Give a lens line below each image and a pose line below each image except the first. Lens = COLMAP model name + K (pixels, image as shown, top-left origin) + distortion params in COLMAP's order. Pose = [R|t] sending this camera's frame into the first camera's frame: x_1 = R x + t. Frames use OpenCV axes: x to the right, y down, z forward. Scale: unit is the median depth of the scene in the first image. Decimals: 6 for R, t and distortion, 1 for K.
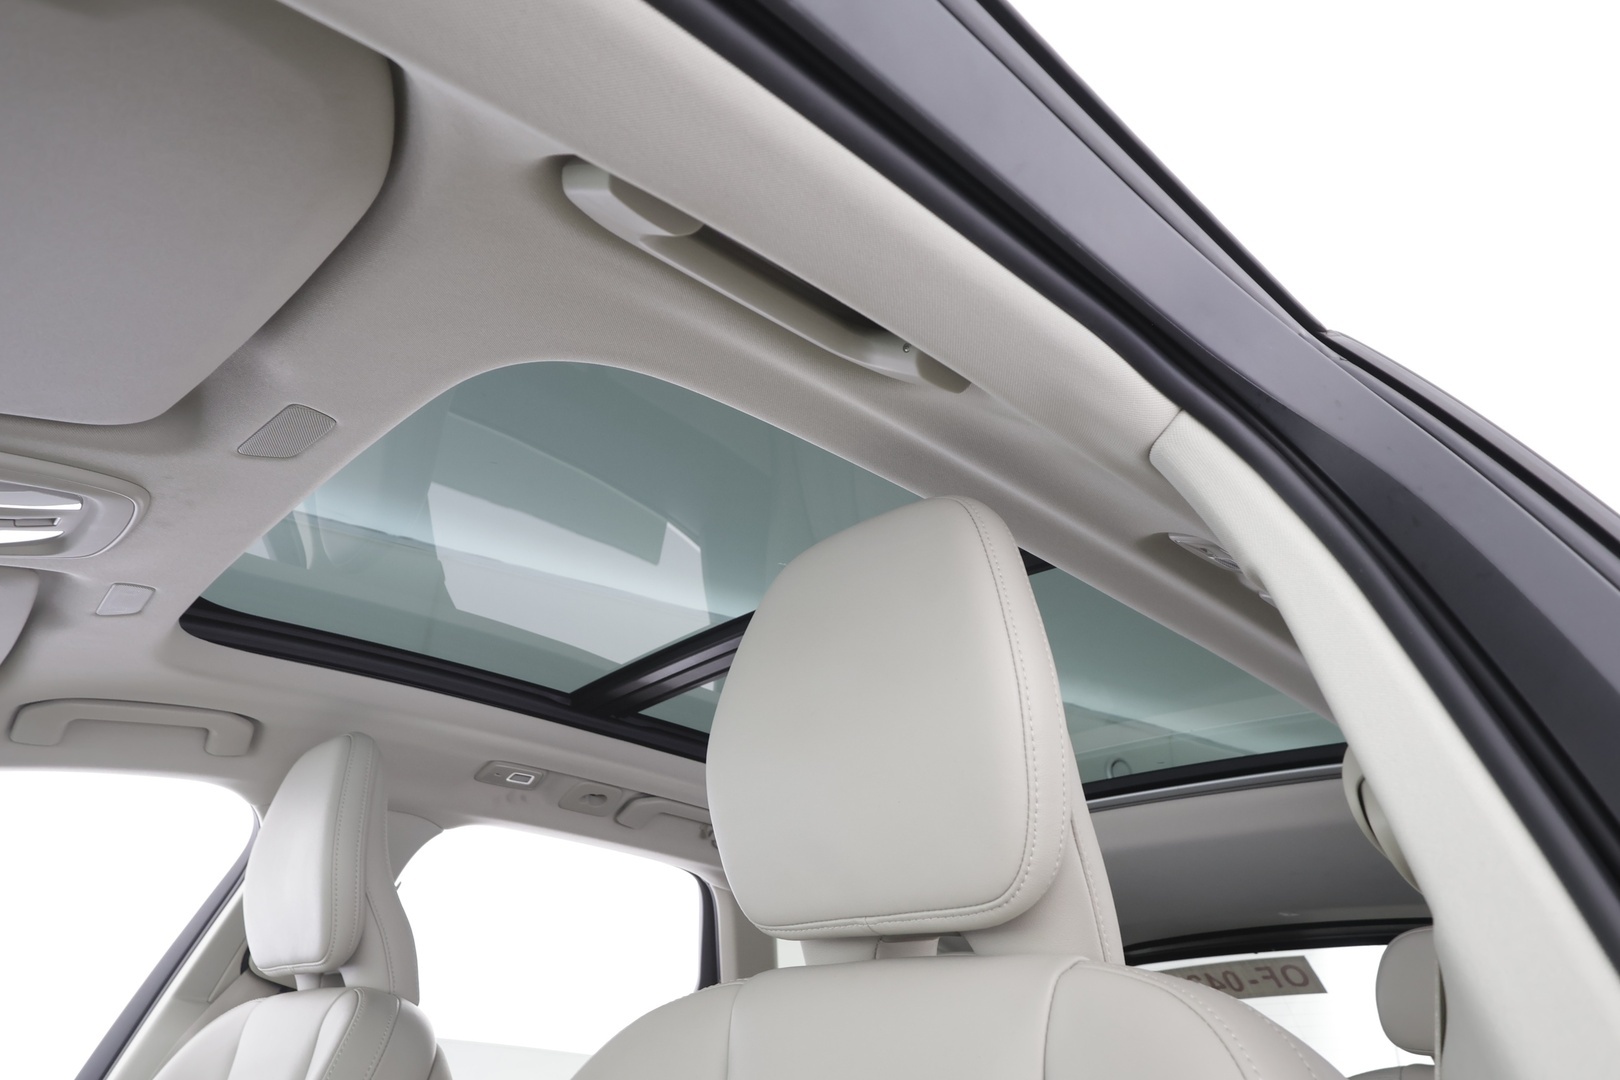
lens RADIAL K [[1092.6, 0, 810.0], [0, 1092.6, 540.0], [0, 0, 1]] dist [0.002653, 0.000463]
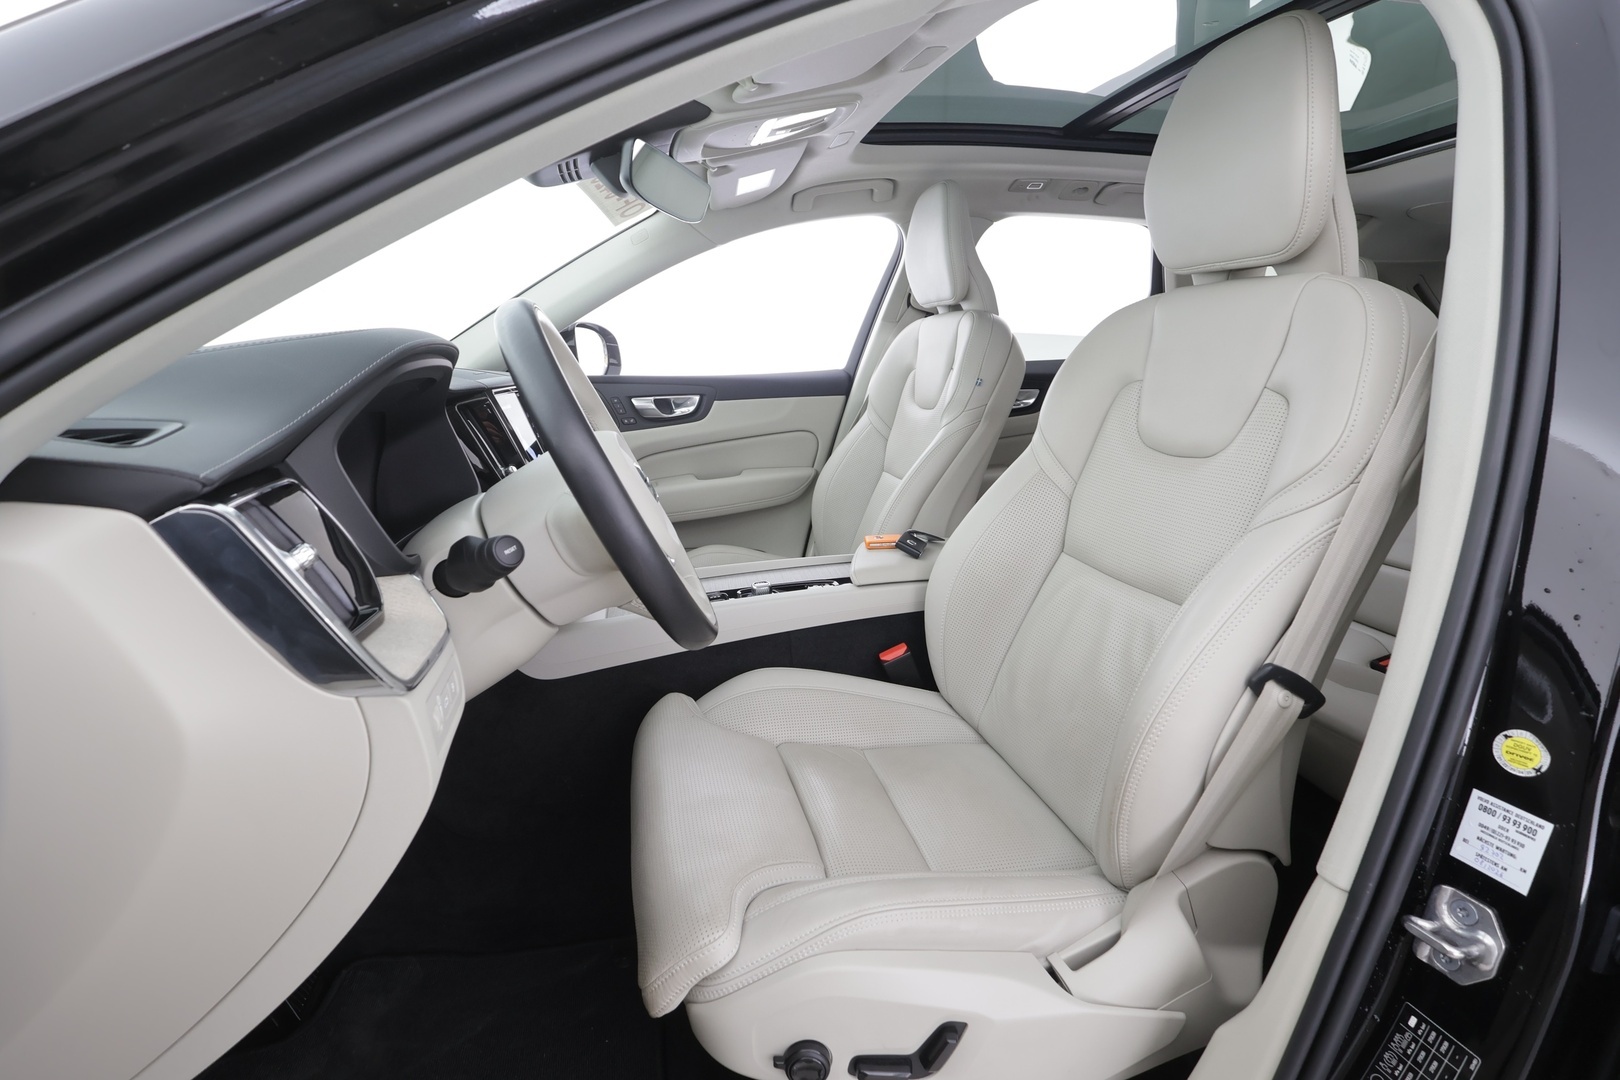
lens RADIAL K [[756.2, 0, 810.0], [0, 756.2, 540.0], [0, 0, 1]] dist [0.000393, -0.000253]
pose [[0.871963, 0.071507, -0.484322, 0.045934], [0.253863, 0.779842, 0.572188, -0.134241], [0.418610, -0.621878, 0.661840, -0.314302]]
